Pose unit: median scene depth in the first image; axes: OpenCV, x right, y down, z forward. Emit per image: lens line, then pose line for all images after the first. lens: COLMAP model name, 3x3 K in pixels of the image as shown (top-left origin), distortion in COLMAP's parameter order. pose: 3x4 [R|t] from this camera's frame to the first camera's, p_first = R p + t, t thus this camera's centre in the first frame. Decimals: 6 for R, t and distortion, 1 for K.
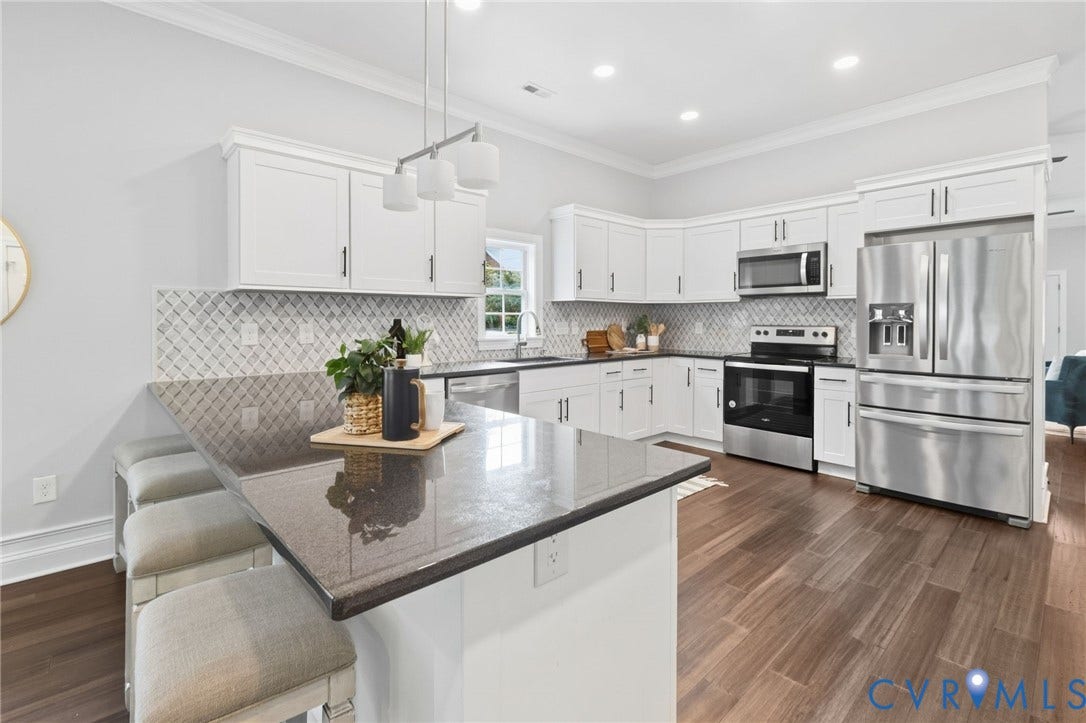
lens RADIAL K [[492.5, 0, 541.3], [0, 492.5, 326.4], [0, 0, 1]] dist [-0.000770, 0.000409]
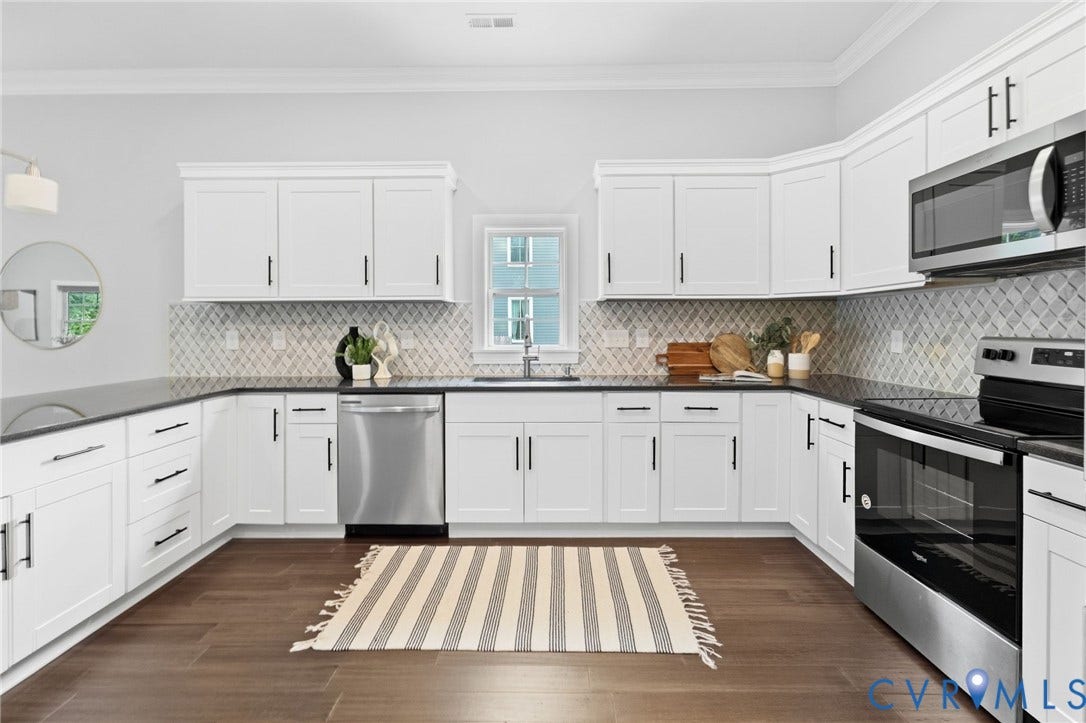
lens RADIAL K [[492.5, 0, 546.0], [0, 492.5, 331.4], [0, 0, 1]] dist [-0.000770, 0.000409]
pose [[0.733544, 0.003761, -0.679631, 0.517978], [-0.005859, 0.999983, -0.000789, -0.005833], [0.679616, 0.004561, 0.733553, 0.469593]]
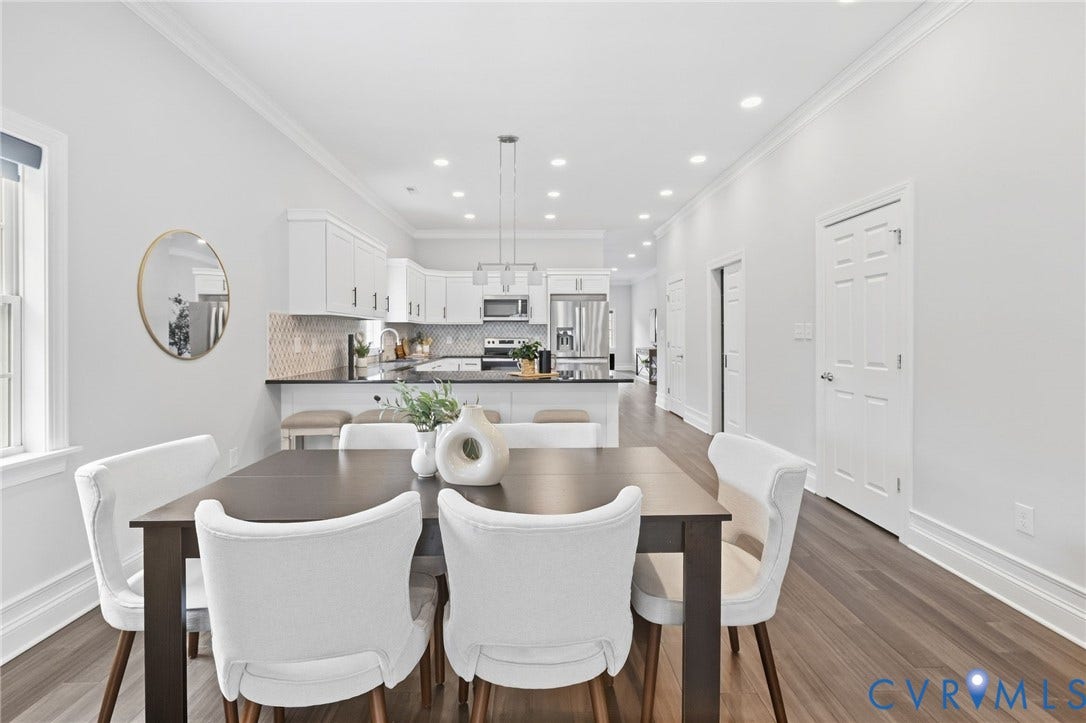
lens RADIAL K [[492.5, 0, 545.6], [0, 492.5, 342.6], [0, 0, 1]] dist [-0.000770, 0.000409]
pose [[0.654034, -0.013342, 0.756348, -0.855822], [0.012532, 0.999898, 0.006801, 0.005600], [-0.756362, 0.005030, 0.654134, -0.327563]]
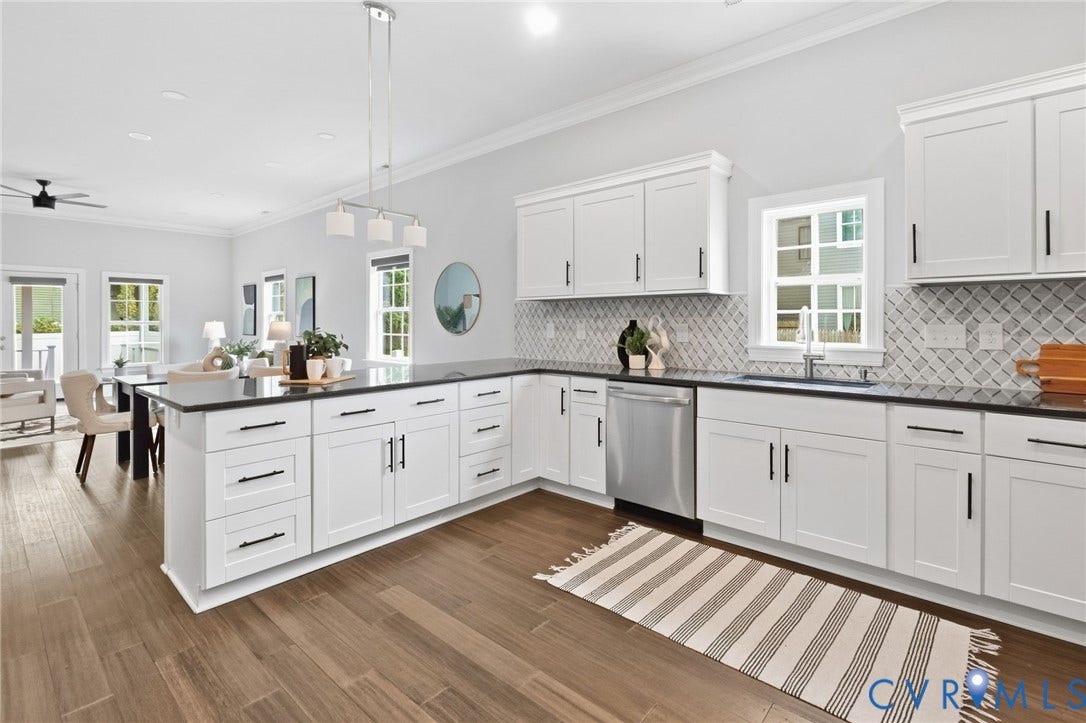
lens RADIAL K [[517.9, 0, 537.6], [0, 517.9, 319.2], [0, 0, 1]] dist [0.005897, -0.001427]
pose [[0.096181, -0.002709, -0.995360, 0.638387], [-0.011227, 0.999930, -0.003806, -0.008088], [0.995301, 0.011541, 0.096144, 0.586582]]
